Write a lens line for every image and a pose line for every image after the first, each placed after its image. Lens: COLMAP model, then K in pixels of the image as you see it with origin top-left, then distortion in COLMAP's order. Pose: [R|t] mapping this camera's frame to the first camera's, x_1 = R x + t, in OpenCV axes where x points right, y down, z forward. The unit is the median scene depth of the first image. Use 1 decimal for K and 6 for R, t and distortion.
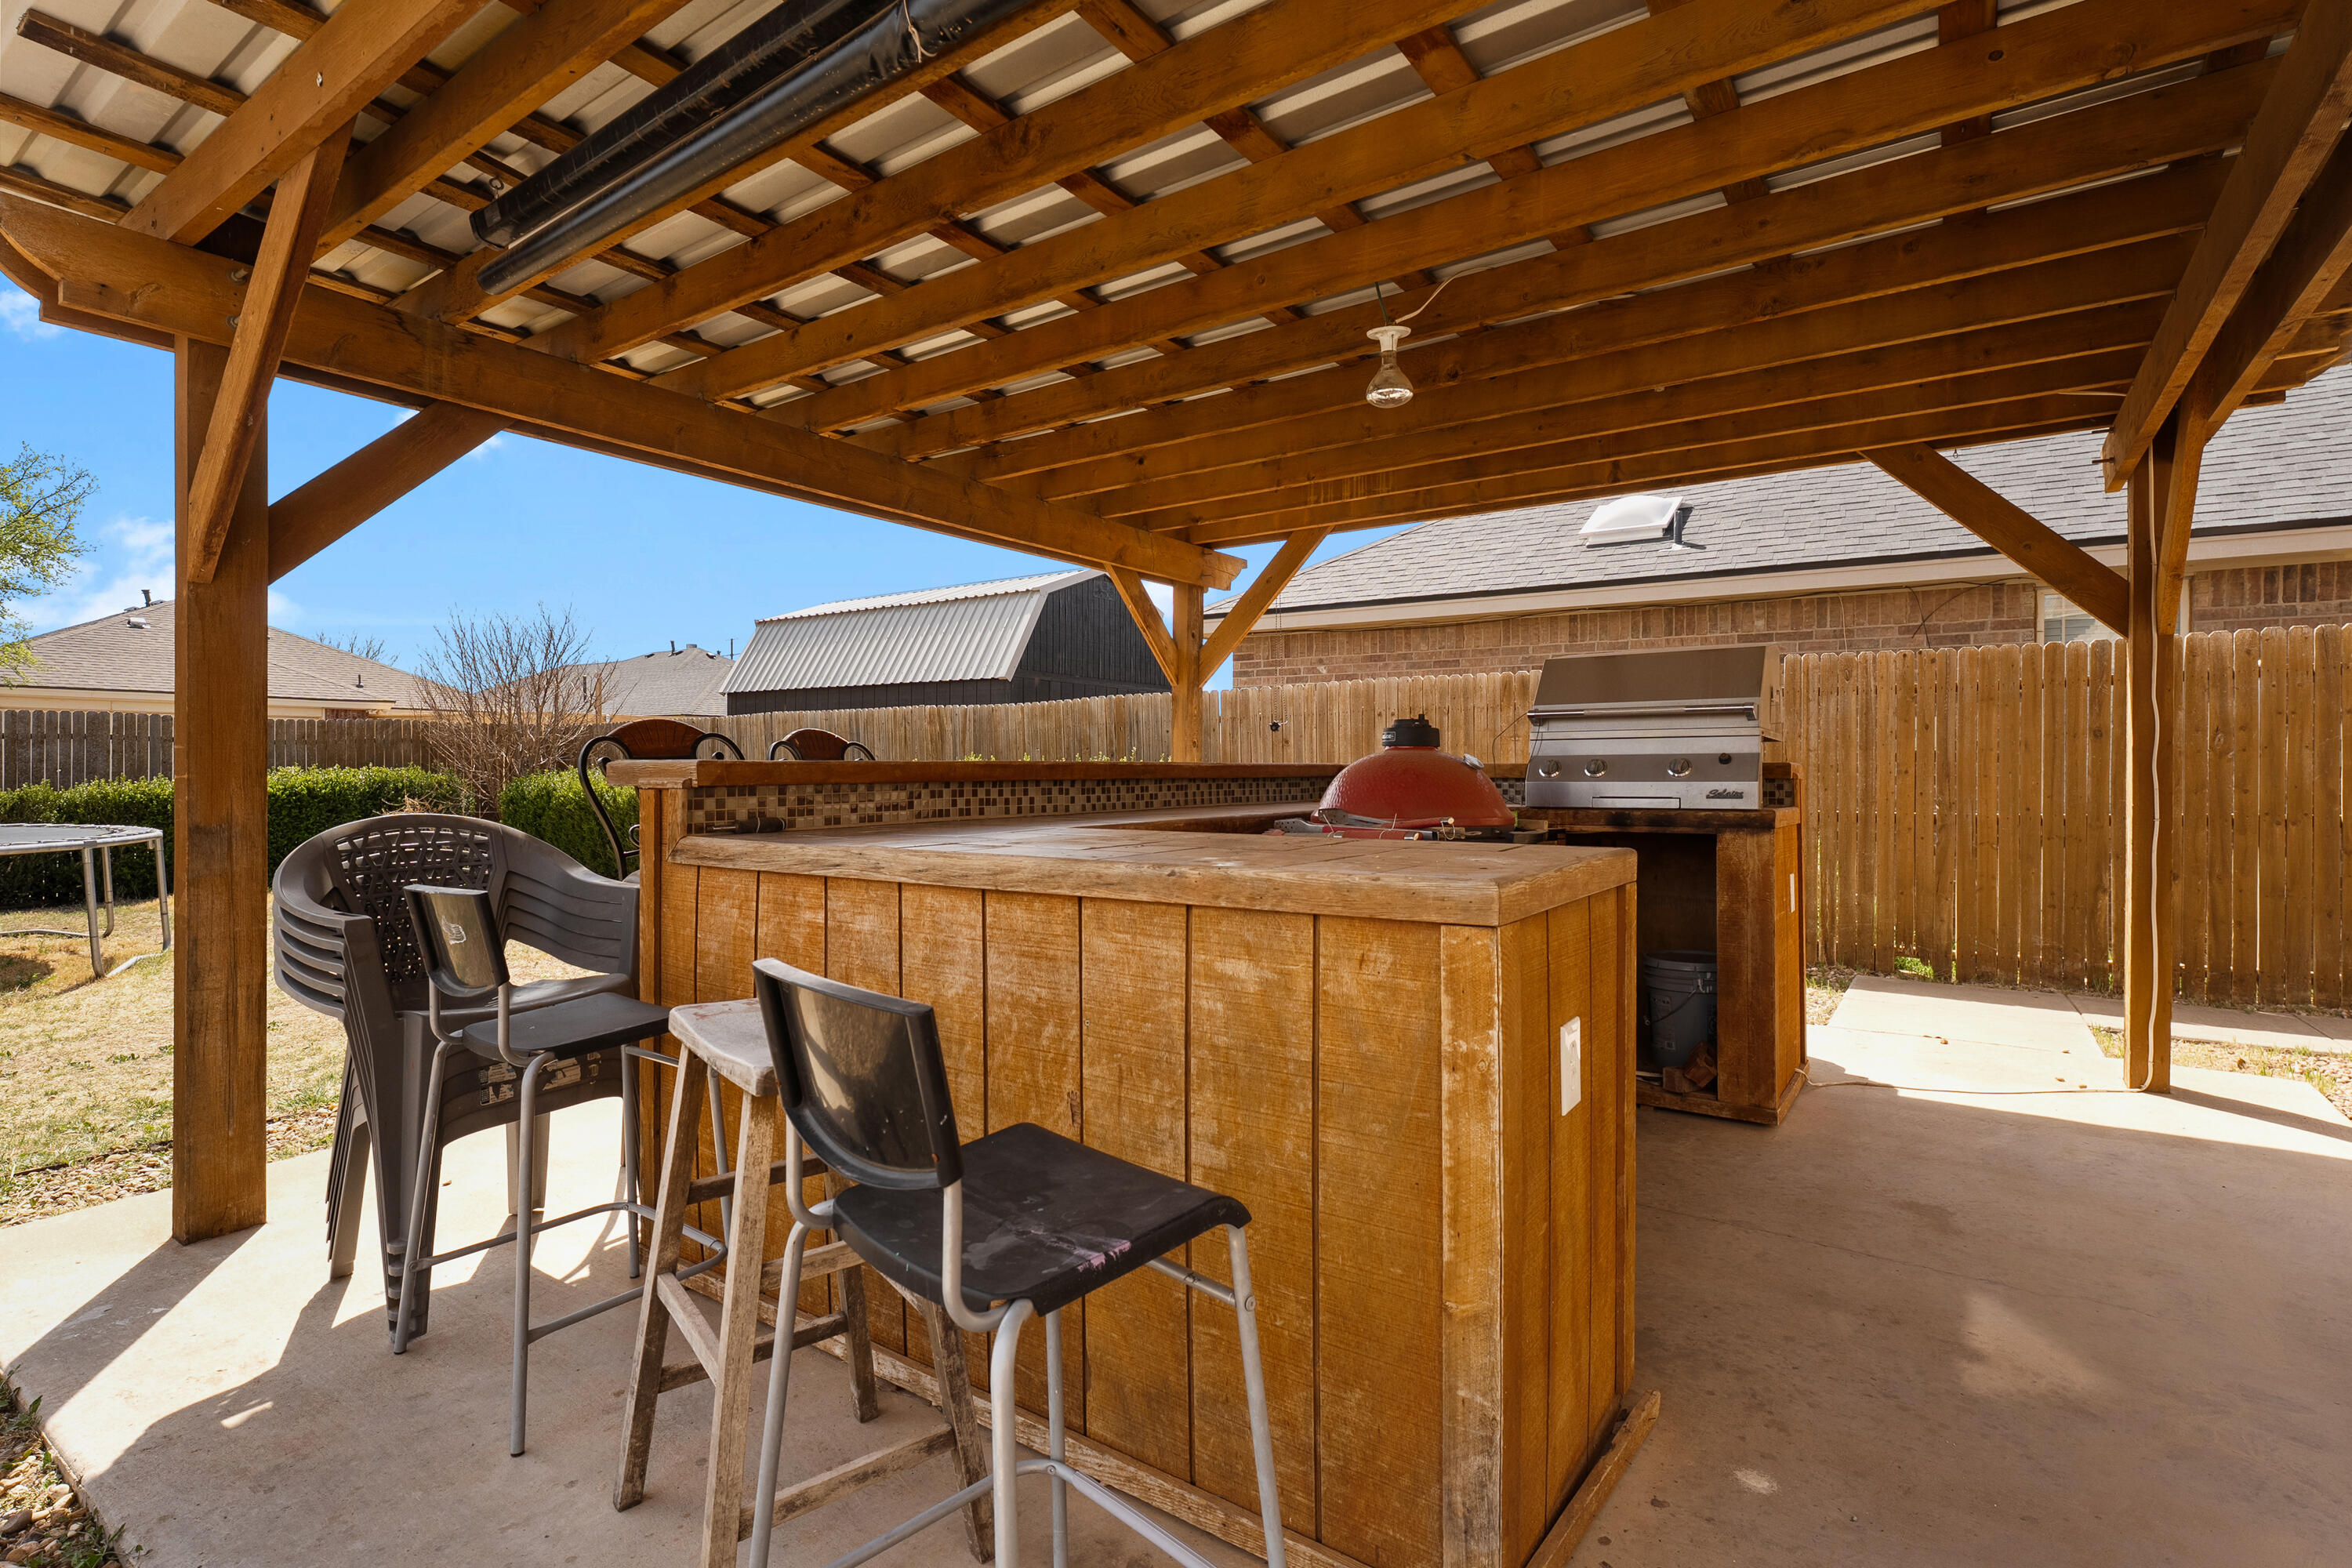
lens RADIAL K [[1104.8, 0, 1181.9], [0, 1104.8, 764.1], [0, 0, 1]] dist [0.000046, -0.000218]
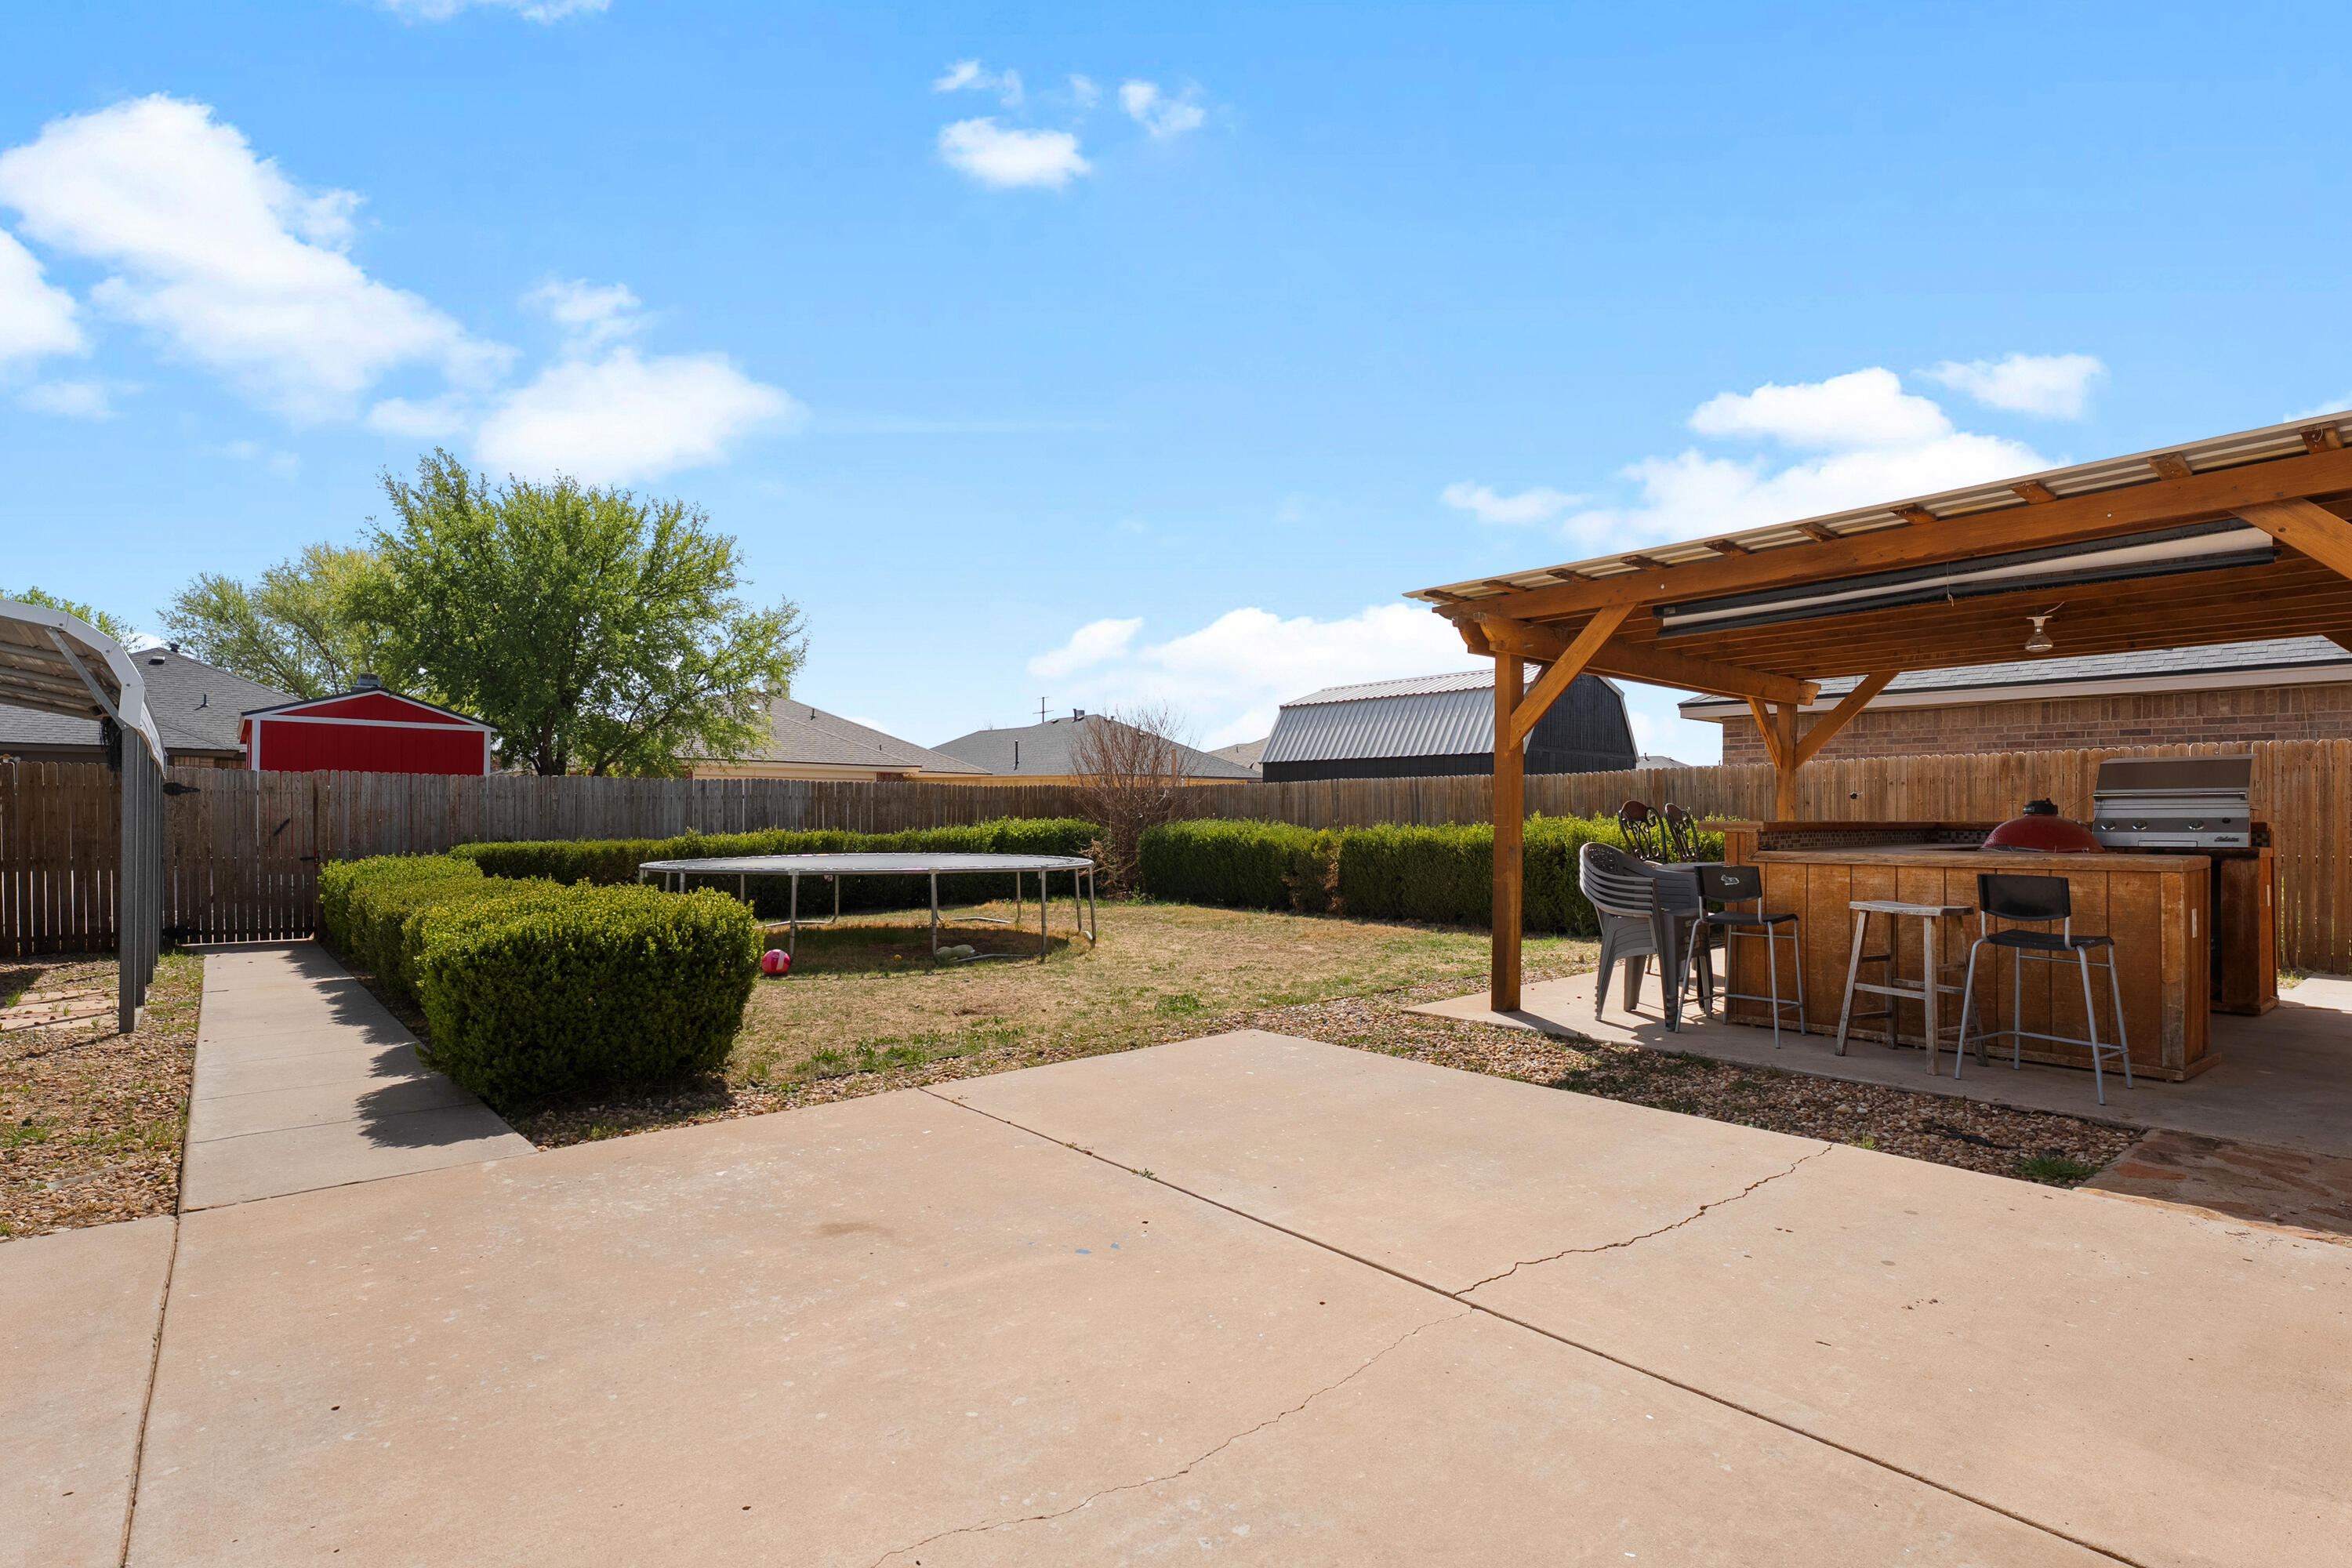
lens RADIAL K [[1119.5, 0, 1175.7], [0, 1119.5, 811.3], [0, 0, 1]] dist [-0.001730, -0.000366]
pose [[0.968235, 0.000500, -0.250041, -0.411295], [-0.001154, 0.999996, -0.002468, -0.007323], [0.250039, 0.002679, 0.968232, -0.693275]]
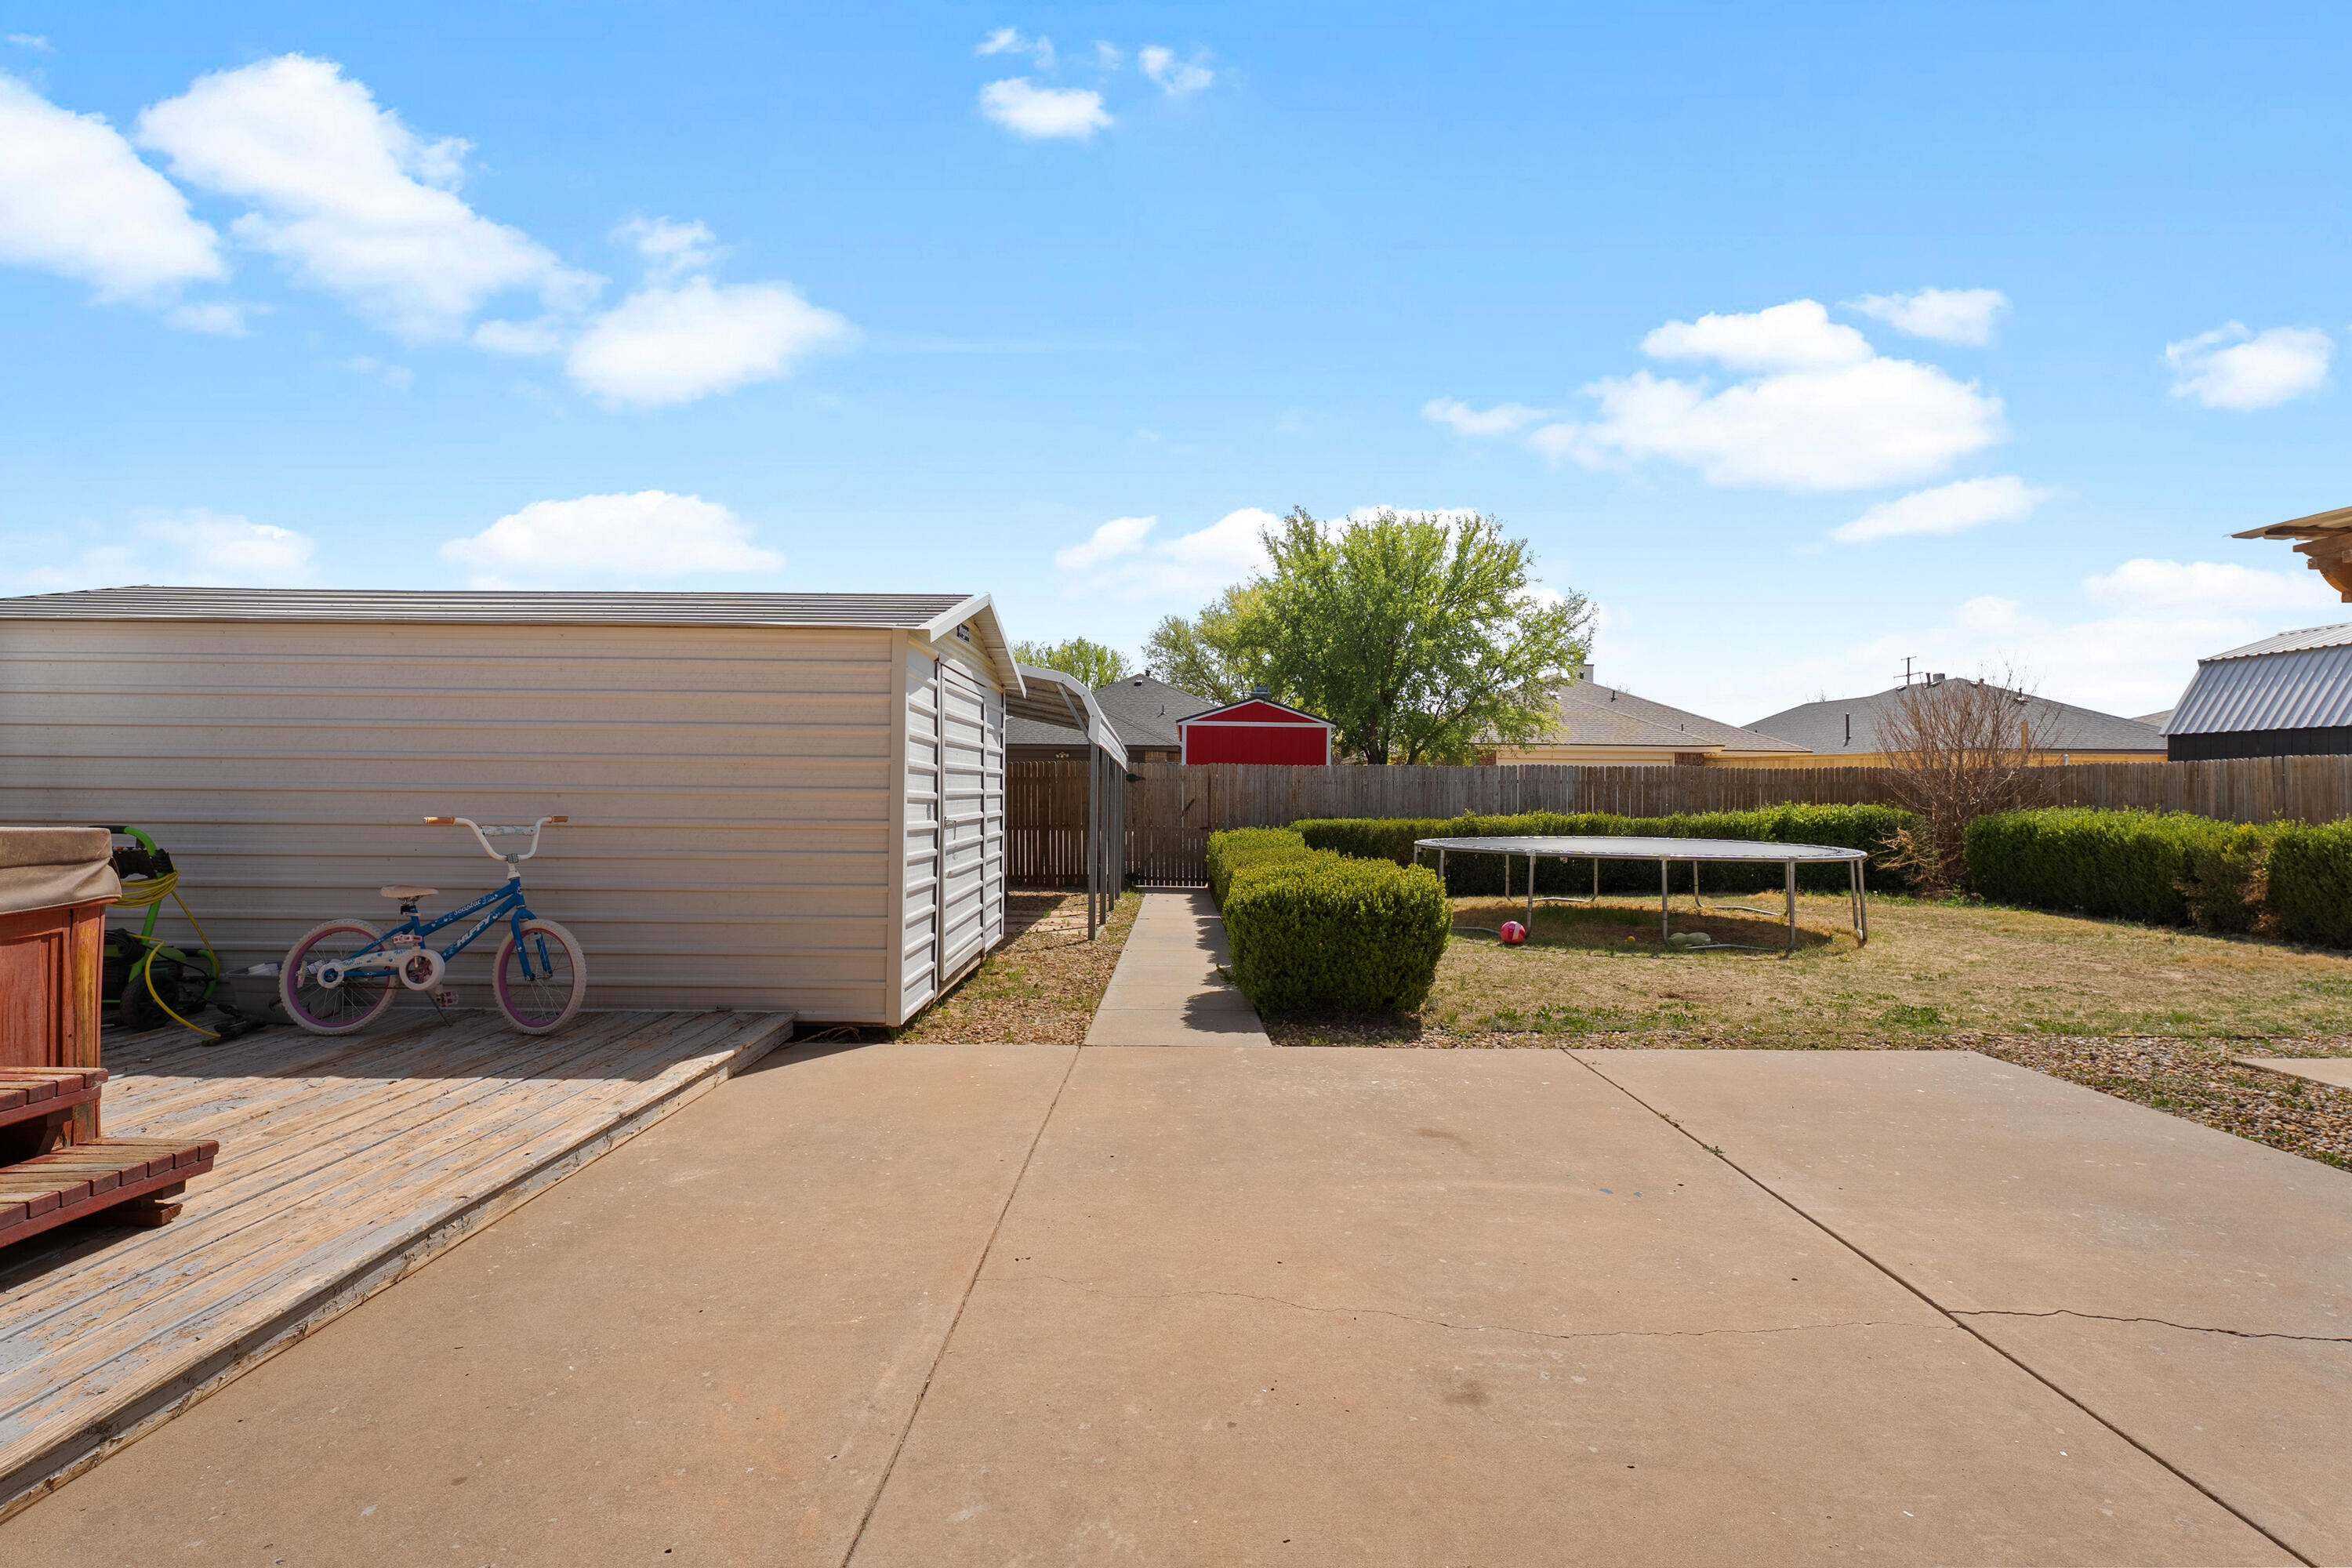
lens RADIAL K [[1104.8, 0, 1181.9], [0, 1104.8, 764.1], [0, 0, 1]] dist [0.000046, -0.000218]
pose [[0.571462, -0.015026, -0.820491, -0.220975], [-0.005280, 0.999744, -0.021986, -0.023257], [0.820612, 0.016896, 0.571236, -0.740164]]
